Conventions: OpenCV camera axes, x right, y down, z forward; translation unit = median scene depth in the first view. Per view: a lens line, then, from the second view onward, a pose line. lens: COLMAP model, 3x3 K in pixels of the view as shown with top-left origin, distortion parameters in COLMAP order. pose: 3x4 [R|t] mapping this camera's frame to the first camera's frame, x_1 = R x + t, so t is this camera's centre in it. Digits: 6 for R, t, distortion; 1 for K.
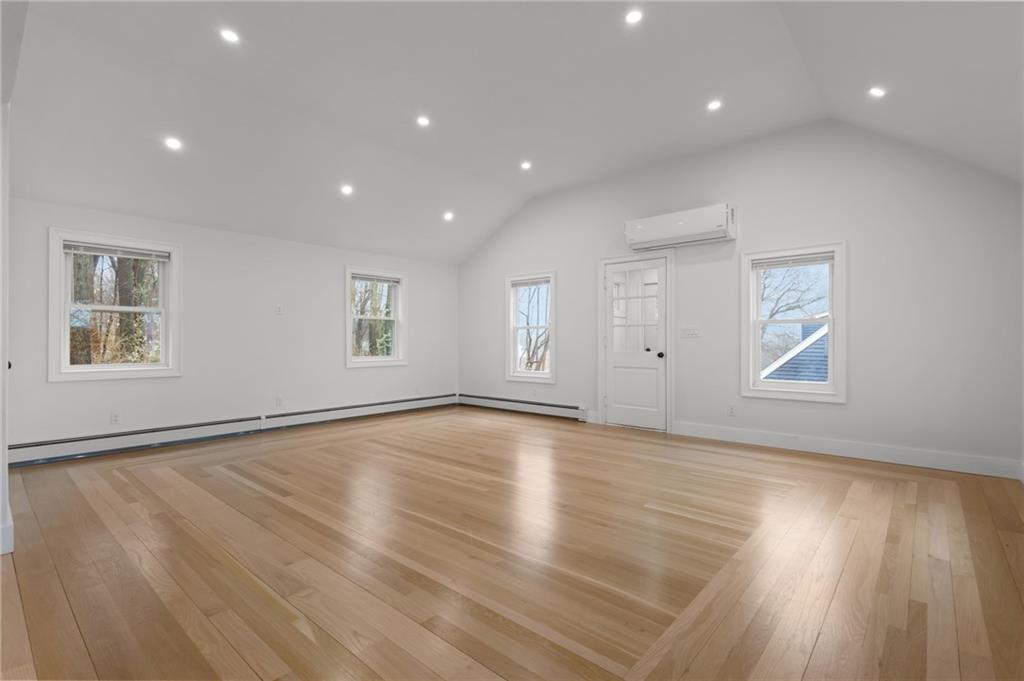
lens RADIAL K [[471.0, 0, 513.3], [0, 471.0, 337.4], [0, 0, 1]] dist [0.008173, -0.001307]
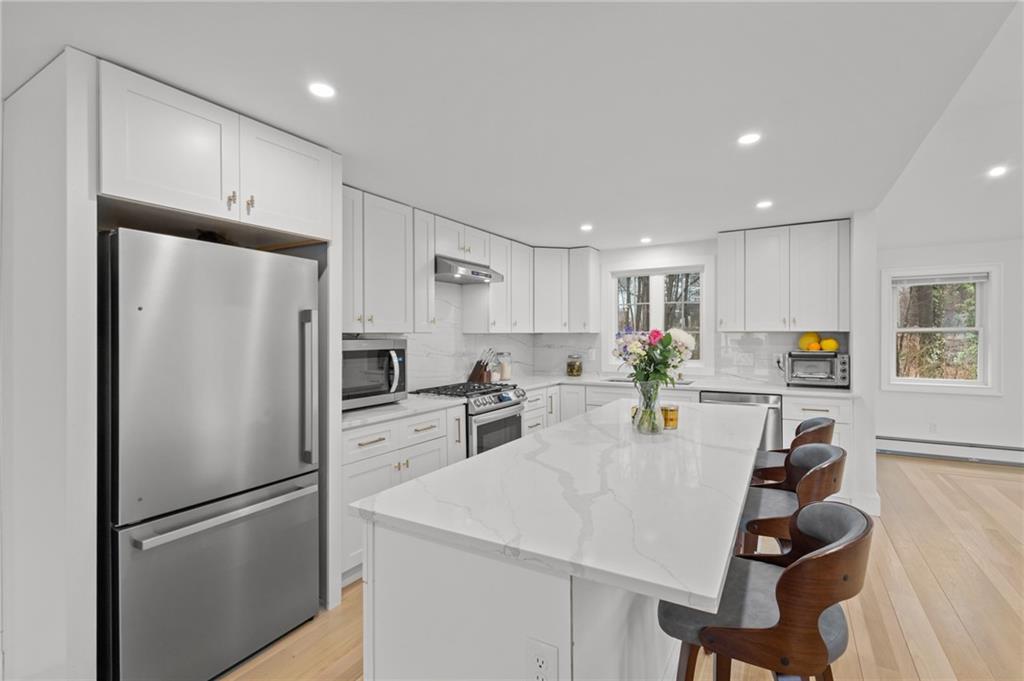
lens RADIAL K [[471.0, 0, 516.9], [0, 471.0, 337.8], [0, 0, 1]] dist [0.008173, -0.001307]
pose [[0.188081, 0.006691, -0.982131, 0.070322], [0.010566, 0.999905, 0.008835, -0.053237], [0.982097, -0.012039, 0.187993, -0.160115]]
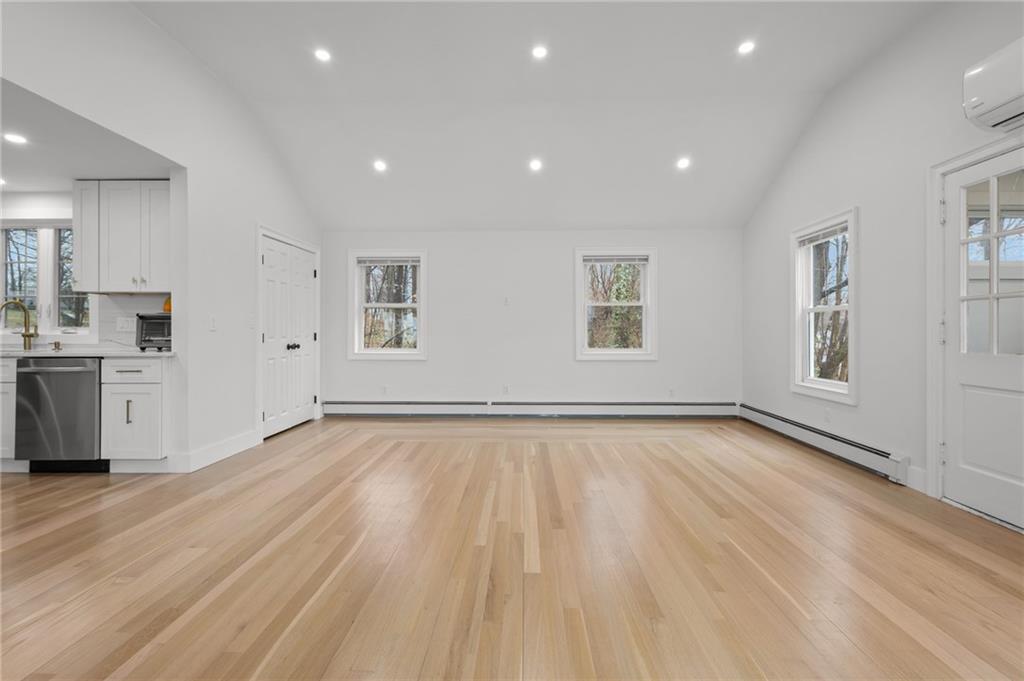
lens RADIAL K [[471.0, 0, 512.4], [0, 471.0, 335.8], [0, 0, 1]] dist [0.008173, -0.001307]
pose [[0.636866, 0.008784, -0.770924, 0.315401], [0.003855, 0.999886, 0.014578, 0.003774], [0.770965, -0.012256, 0.636760, 0.369474]]
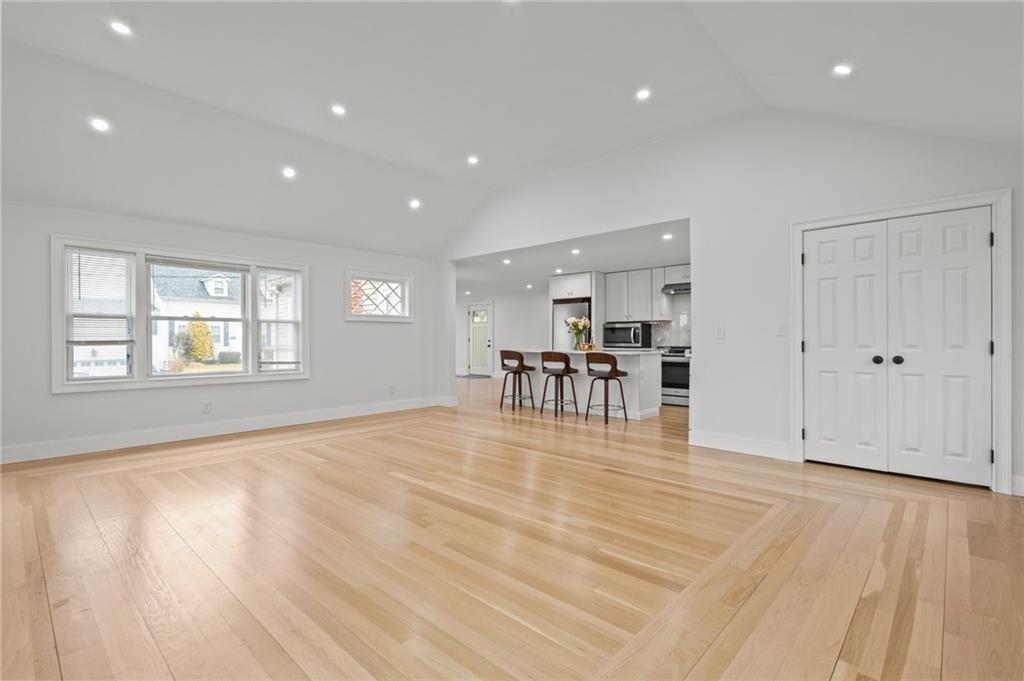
lens RADIAL K [[471.0, 0, 510.3], [0, 471.0, 337.0], [0, 0, 1]] dist [0.008173, -0.001307]
pose [[-0.999473, 0.004280, 0.032164, -0.165480], [0.003926, 0.999931, -0.011055, 0.009702], [-0.032209, -0.010923, -0.999421, 1.312966]]
